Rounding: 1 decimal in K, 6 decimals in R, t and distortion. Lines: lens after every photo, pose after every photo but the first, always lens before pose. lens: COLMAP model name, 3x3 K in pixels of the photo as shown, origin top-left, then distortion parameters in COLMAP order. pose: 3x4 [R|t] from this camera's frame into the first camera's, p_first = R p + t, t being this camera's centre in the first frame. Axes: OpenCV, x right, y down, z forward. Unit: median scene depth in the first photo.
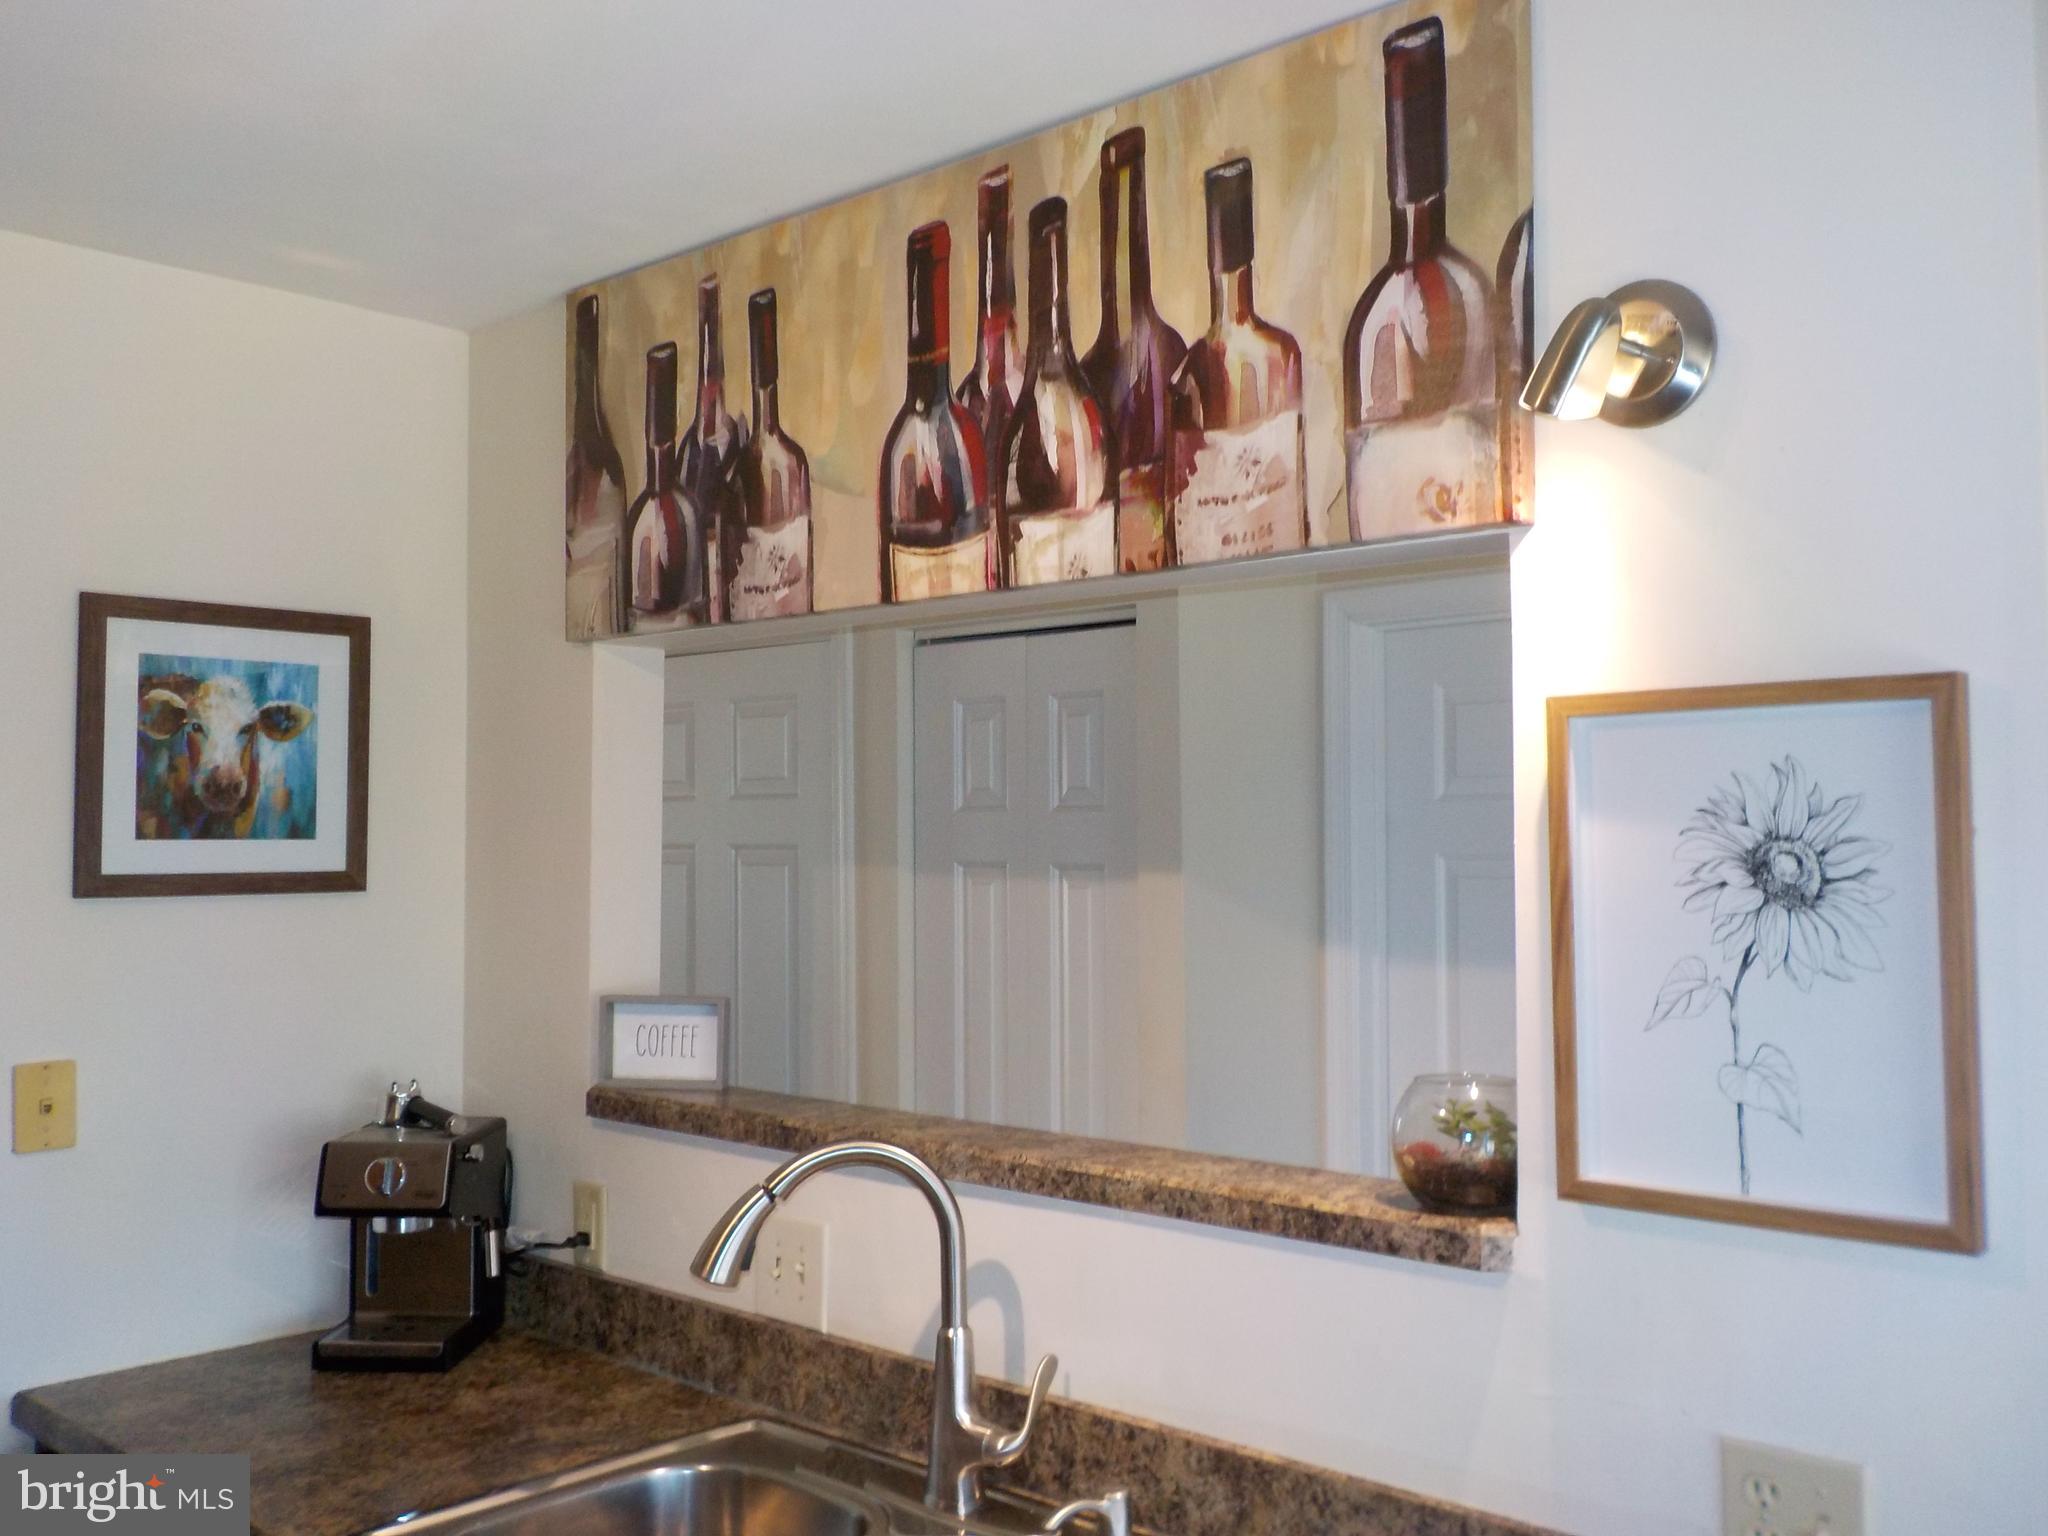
lens RADIAL K [[1889.9, 0, 1036.9], [0, 1889.9, 803.9], [0, 0, 1]] dist [0.019367, 0.000000]
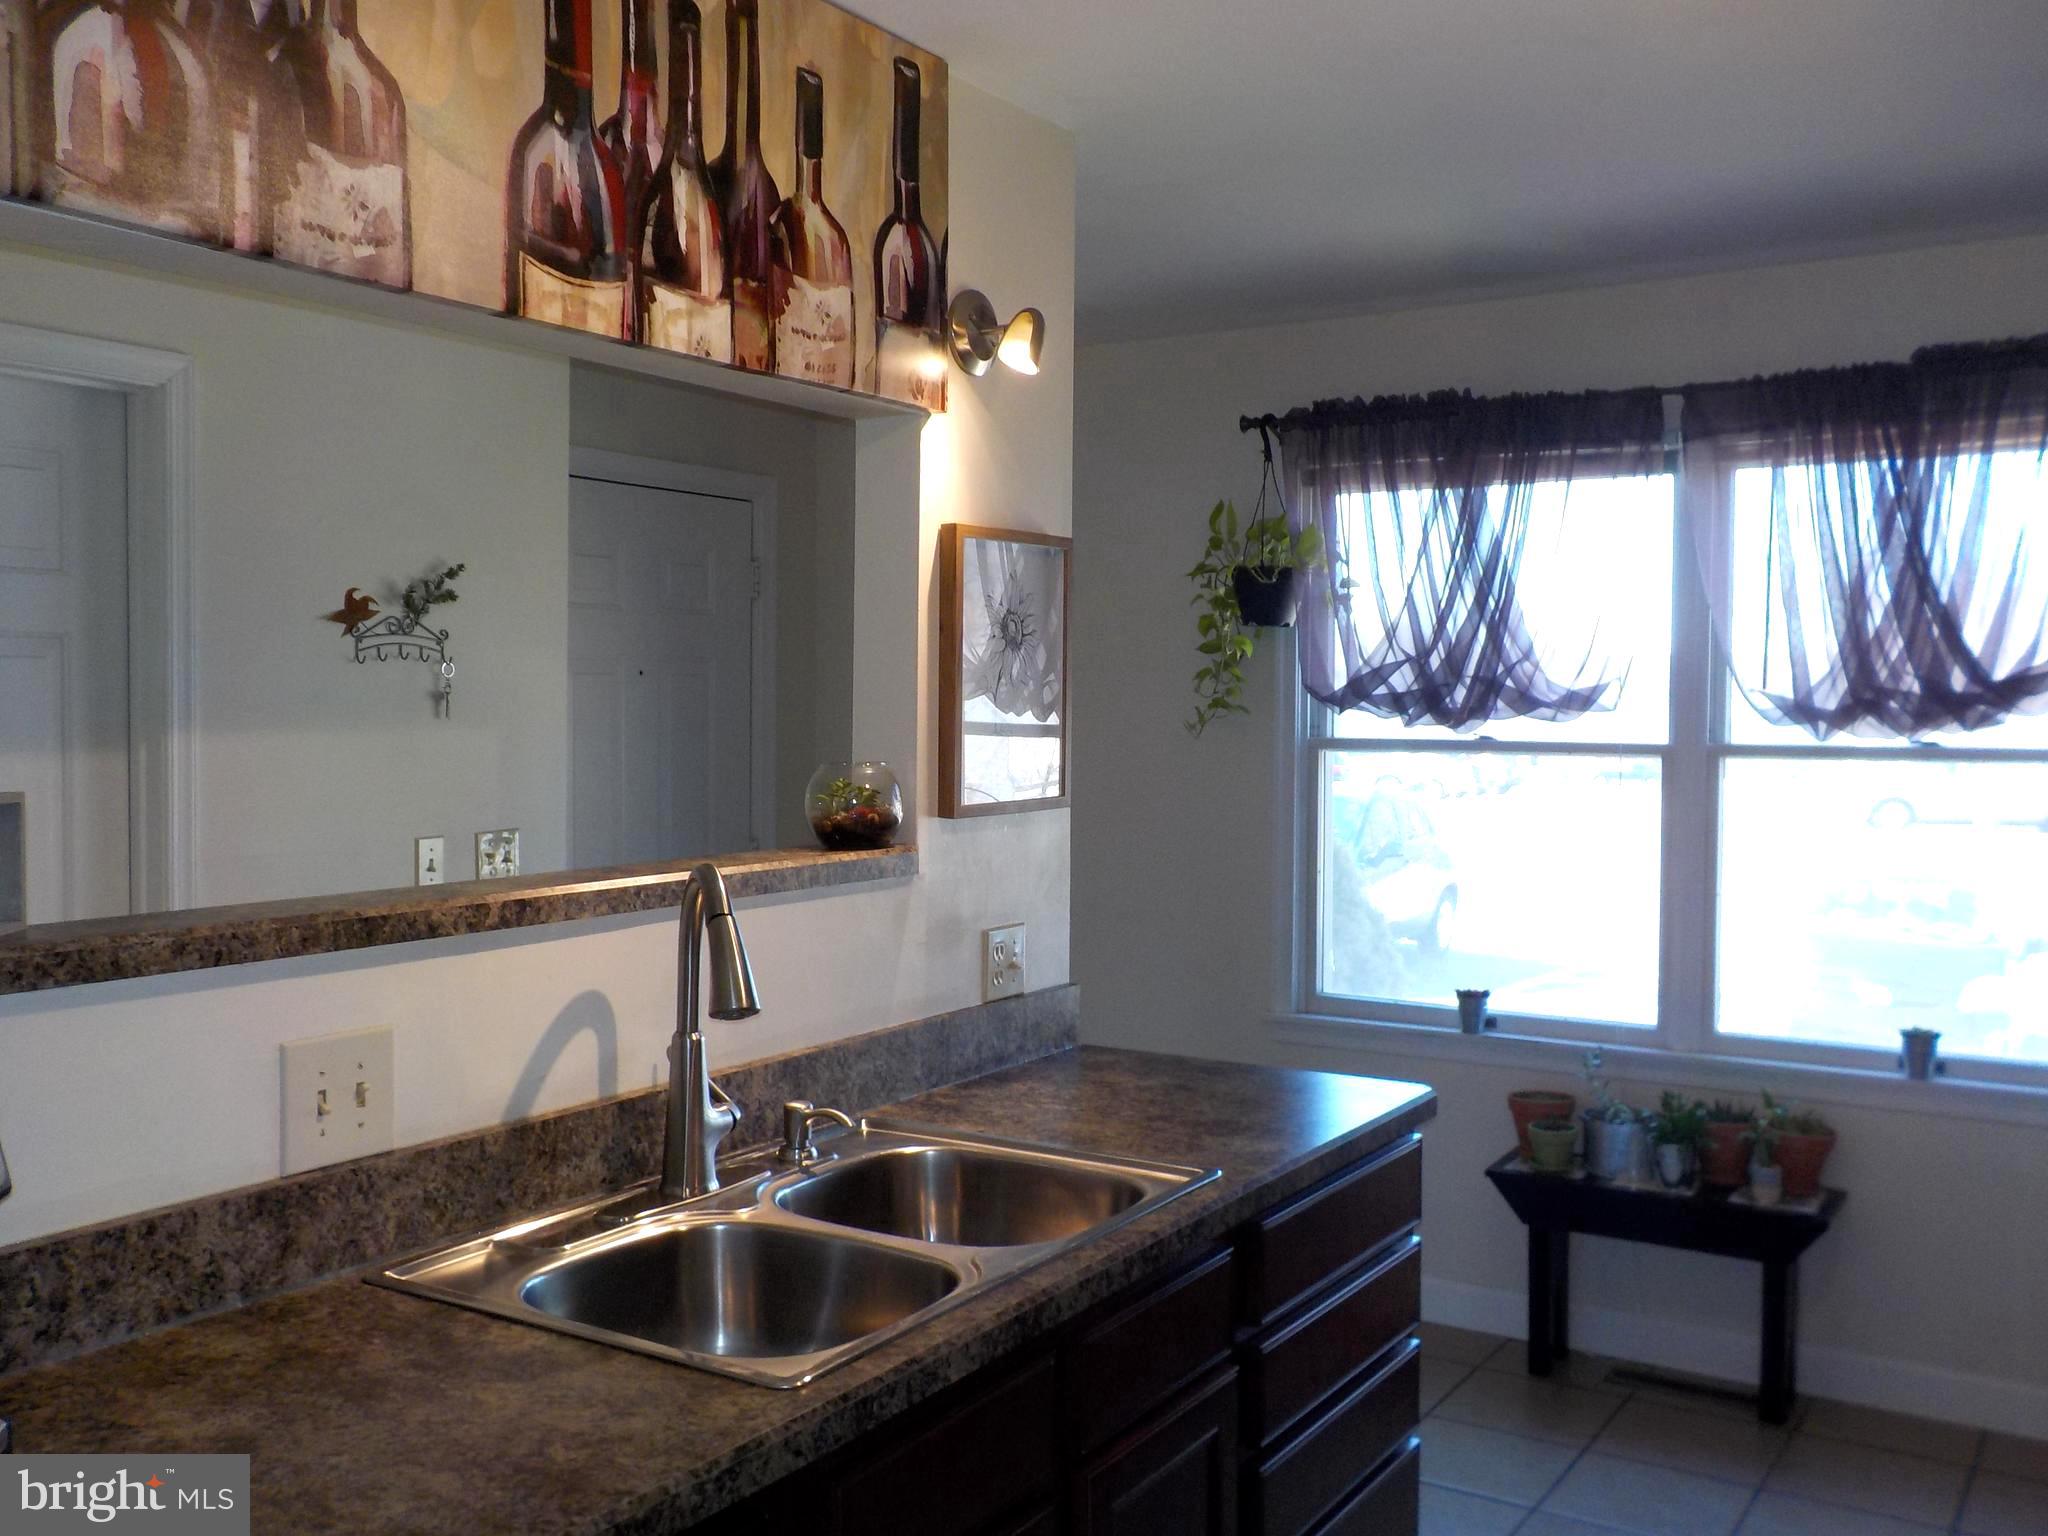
lens RADIAL K [[1889.9, 0, 1023.4], [0, 1889.9, 764.6], [0, 0, 1]] dist [0.019367, 0.000000]
pose [[-0.185953, -0.043867, 0.981579, -1.160210], [-0.033662, 0.998701, 0.038255, 0.075799], [-0.981982, -0.025929, -0.187188, 1.037474]]
